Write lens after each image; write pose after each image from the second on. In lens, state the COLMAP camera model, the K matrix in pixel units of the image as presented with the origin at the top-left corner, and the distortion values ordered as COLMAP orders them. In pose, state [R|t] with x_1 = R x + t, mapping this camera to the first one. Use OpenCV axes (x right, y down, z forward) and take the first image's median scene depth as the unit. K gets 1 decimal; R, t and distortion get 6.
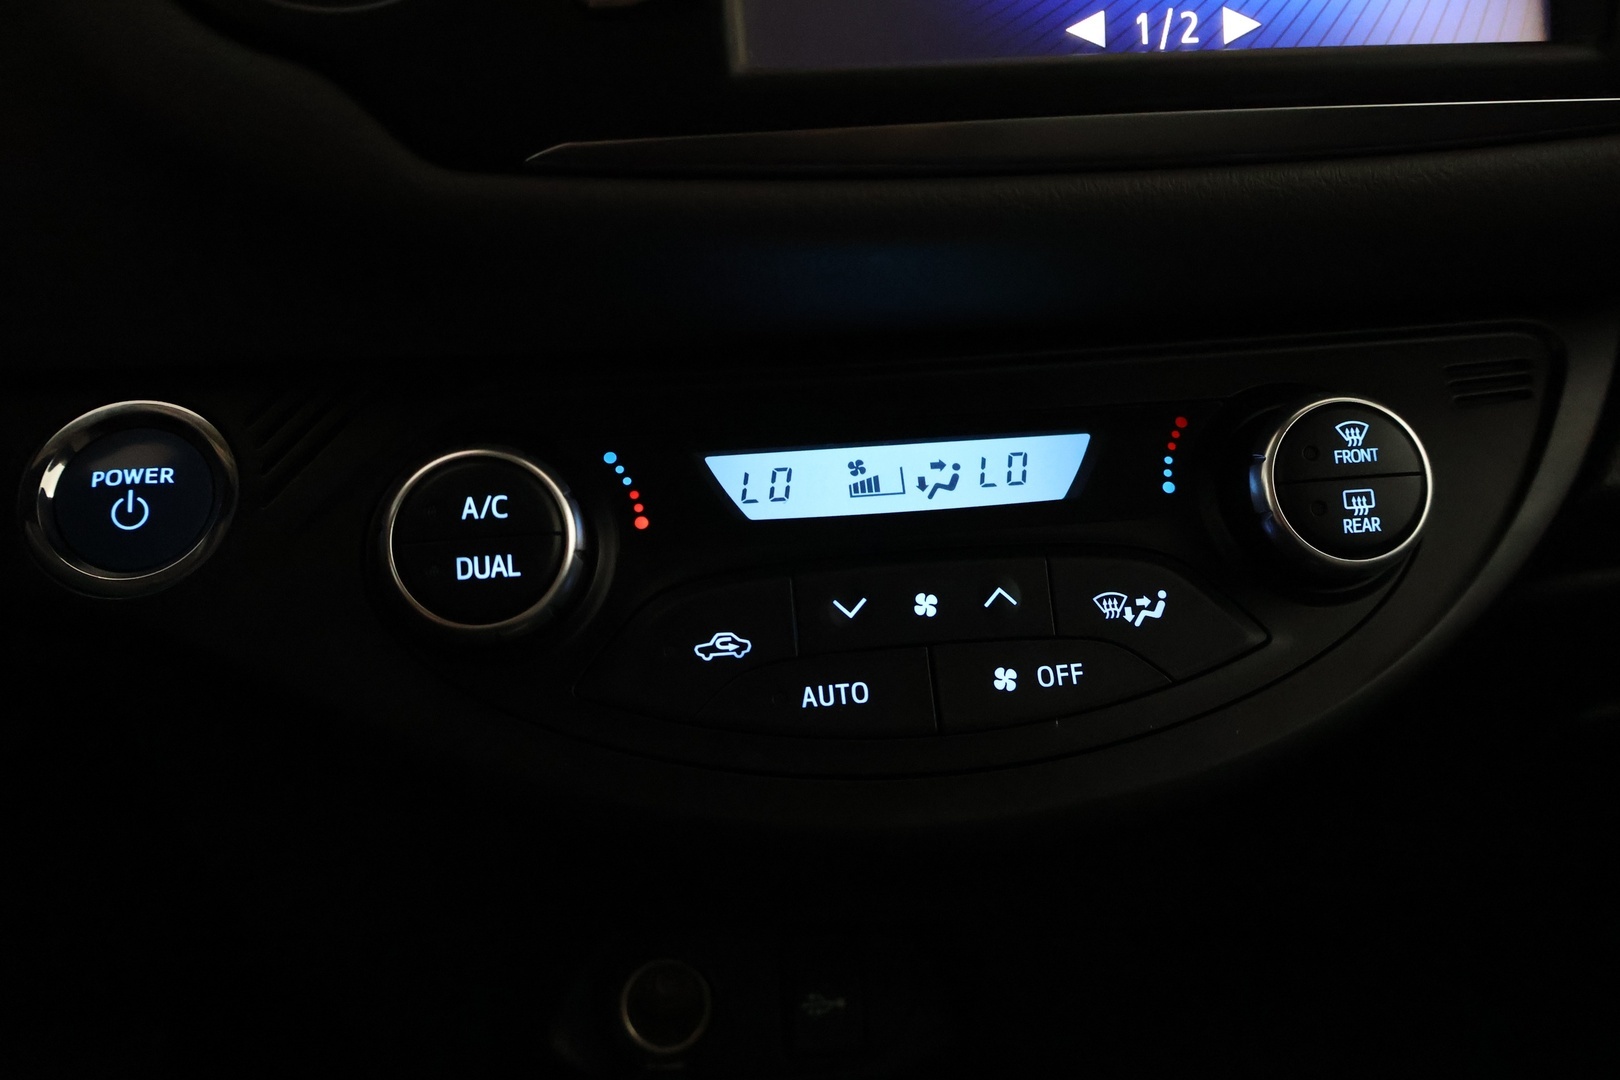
lens RADIAL K [[1334.7, 0, 809.4], [0, 1334.7, 537.0], [0, 0, 1]] dist [-0.017913, 0.005910]
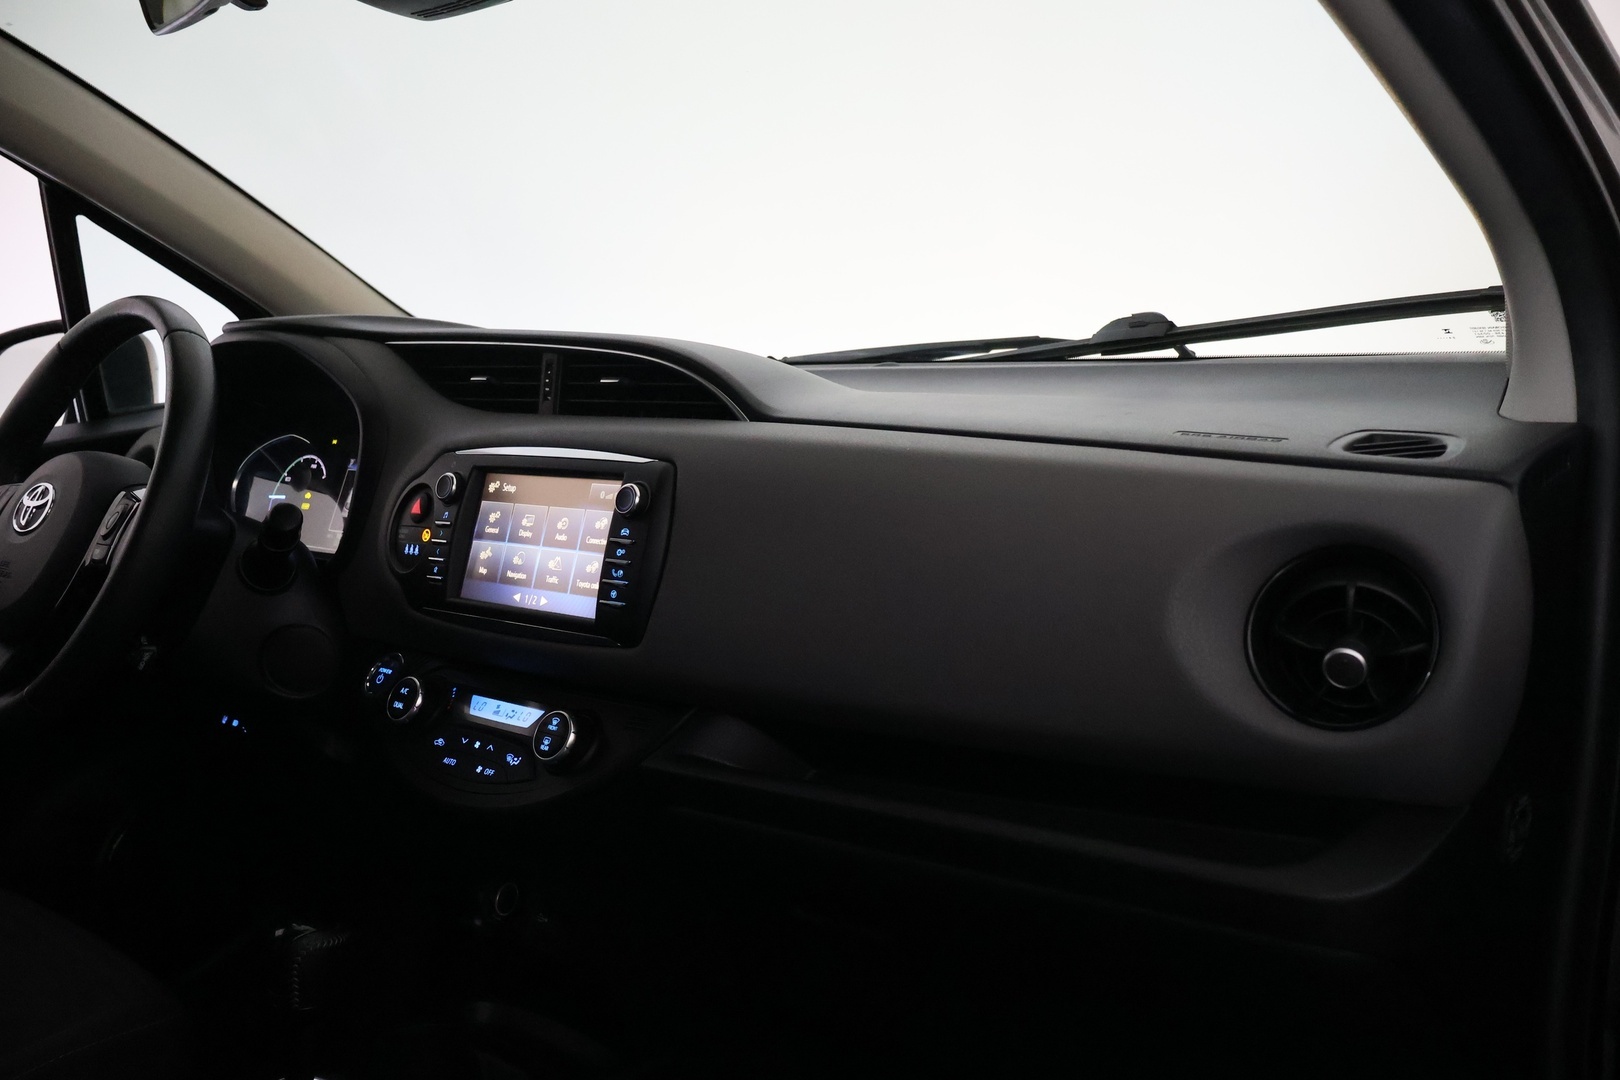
lens RADIAL K [[1334.7, 0, 809.6], [0, 1334.7, 540.8], [0, 0, 1]] dist [-0.017913, 0.005910]
pose [[0.700744, 0.108873, -0.705057, 3.153000], [-0.276292, 0.952578, -0.127508, -0.258104], [0.657739, 0.284152, 0.697594, -1.040428]]
